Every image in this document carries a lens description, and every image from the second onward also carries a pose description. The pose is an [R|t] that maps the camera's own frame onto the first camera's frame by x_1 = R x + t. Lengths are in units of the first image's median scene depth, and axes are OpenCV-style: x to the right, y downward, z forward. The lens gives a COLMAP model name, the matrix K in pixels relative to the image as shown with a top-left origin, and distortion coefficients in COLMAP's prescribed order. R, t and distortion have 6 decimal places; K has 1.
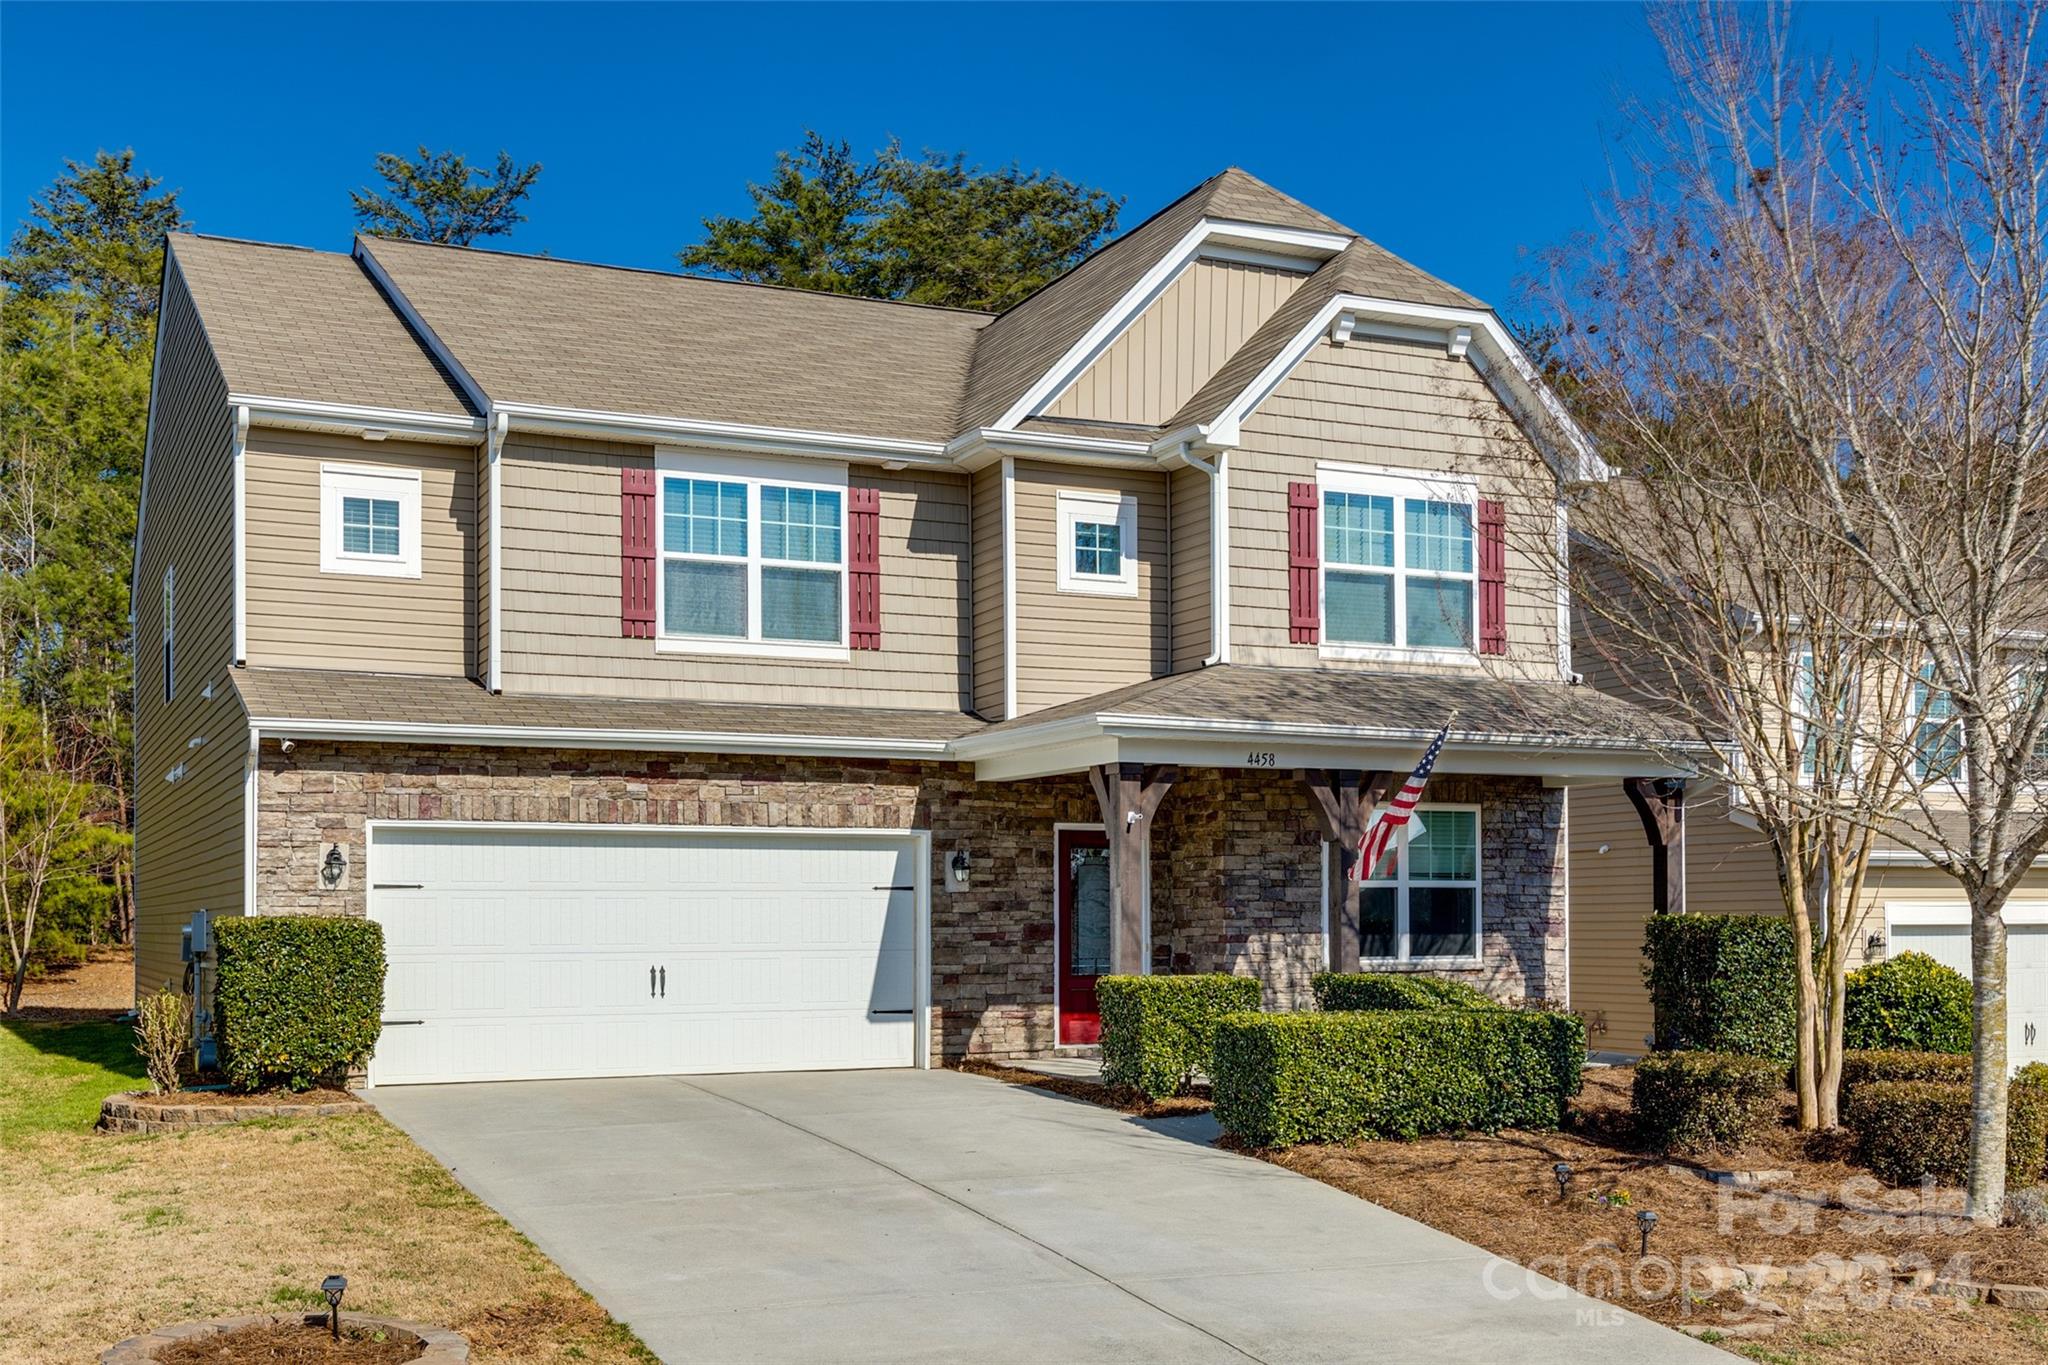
lens RADIAL K [[2750.5, 0, 1041.5], [0, 2750.5, 680.3], [0, 0, 1]] dist [-0.018771, 0.000000]
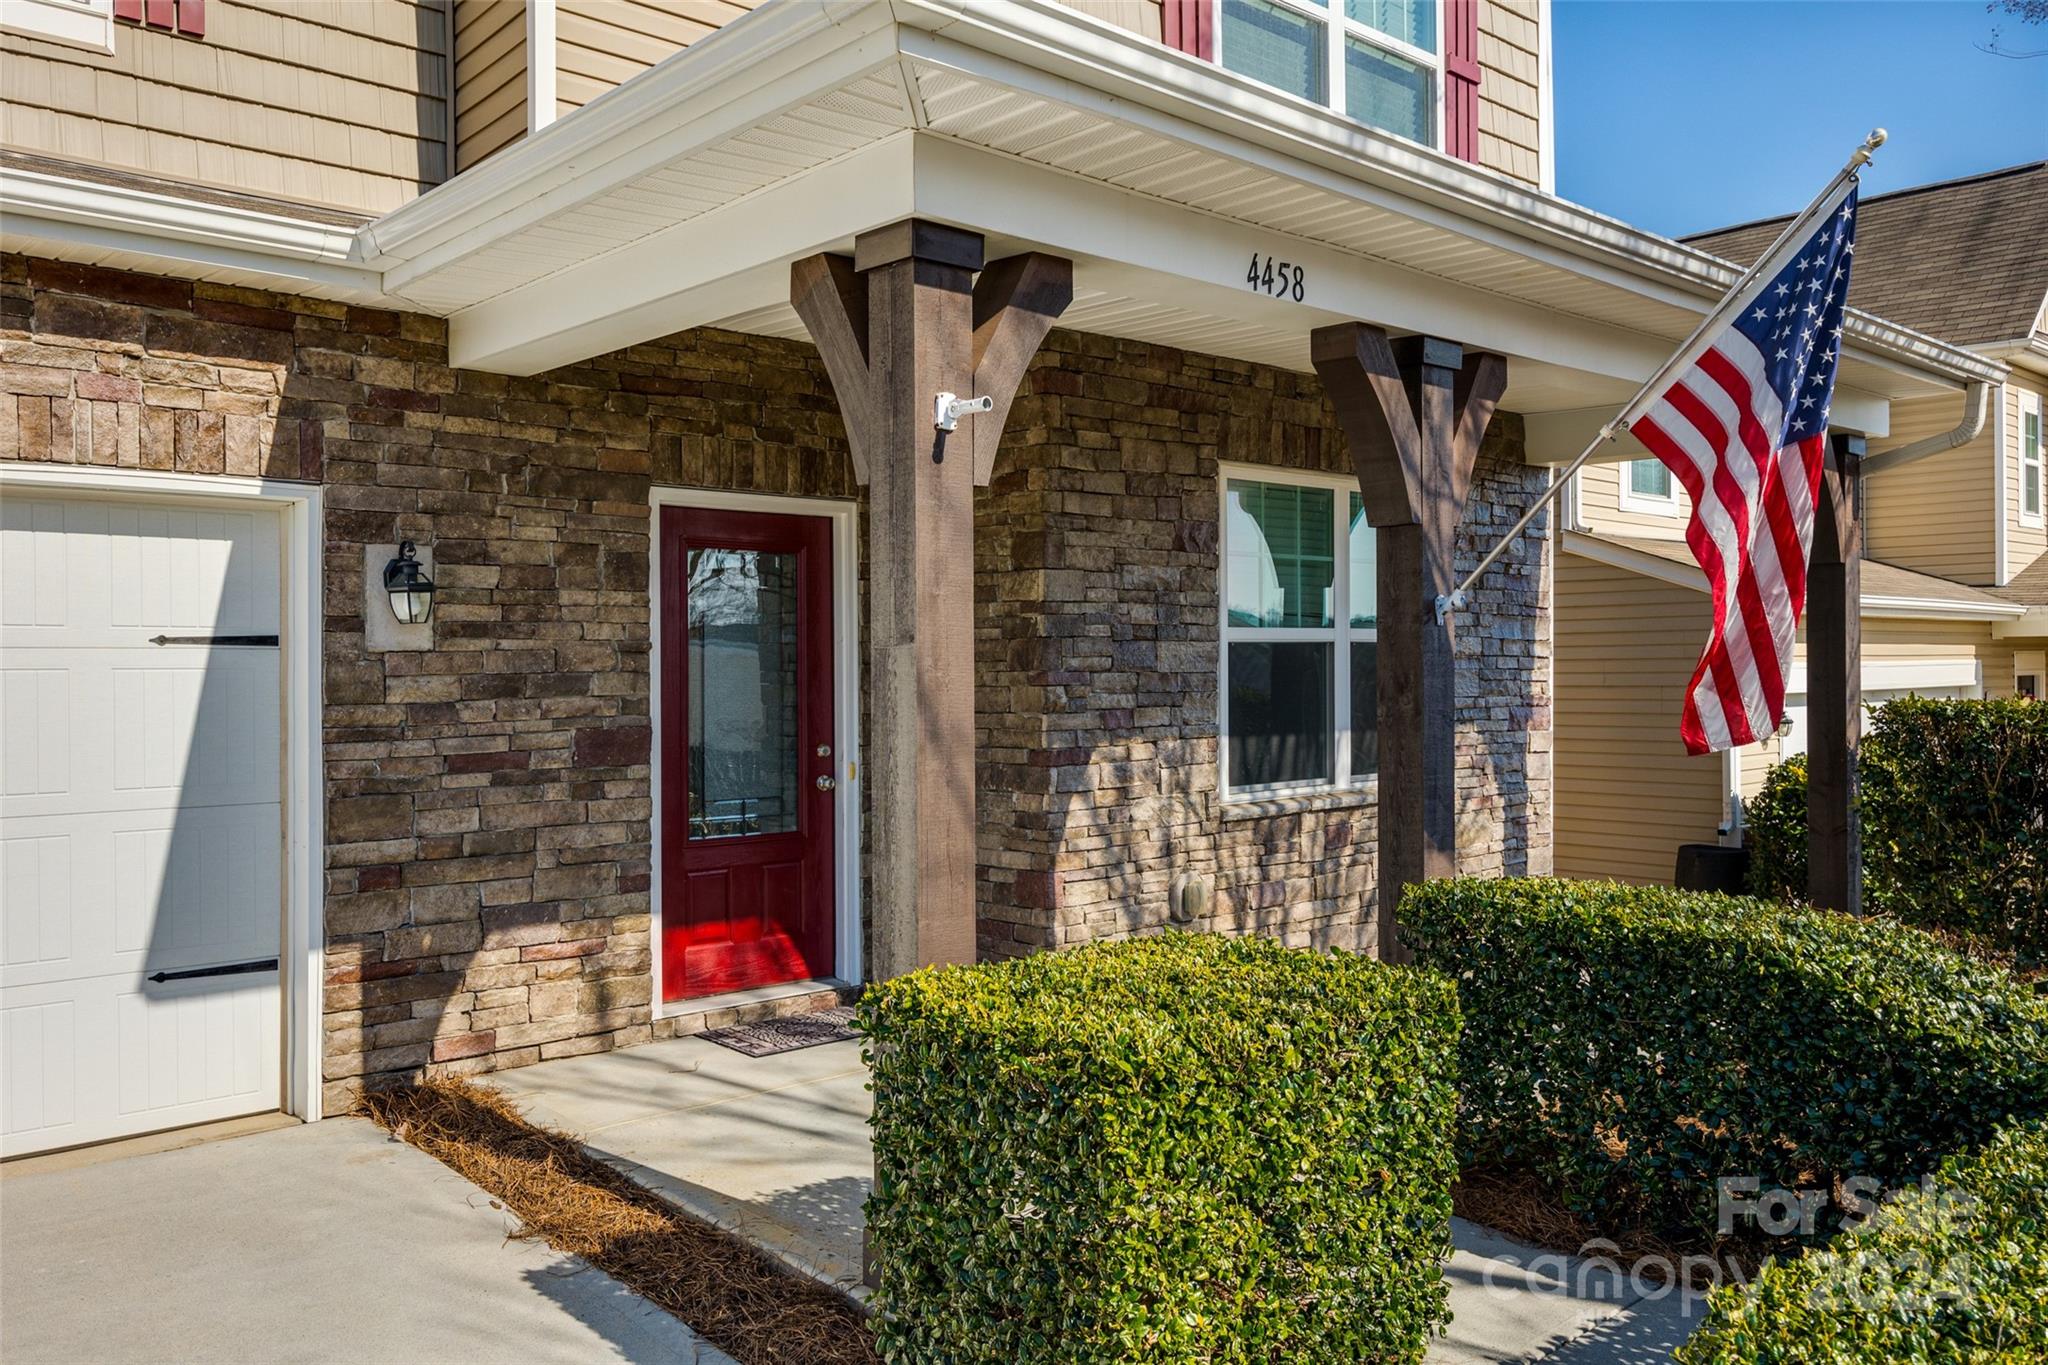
lens RADIAL K [[1553.7, 0, 936.5], [0, 1553.7, 673.0], [0, 0, 1]] dist [-0.011178, -0.007117]
pose [[0.974834, -0.000847, 0.222932, -0.005802], [-0.021089, 0.995158, 0.095997, 0.057733], [-0.221934, -0.098282, 0.970096, 0.773353]]
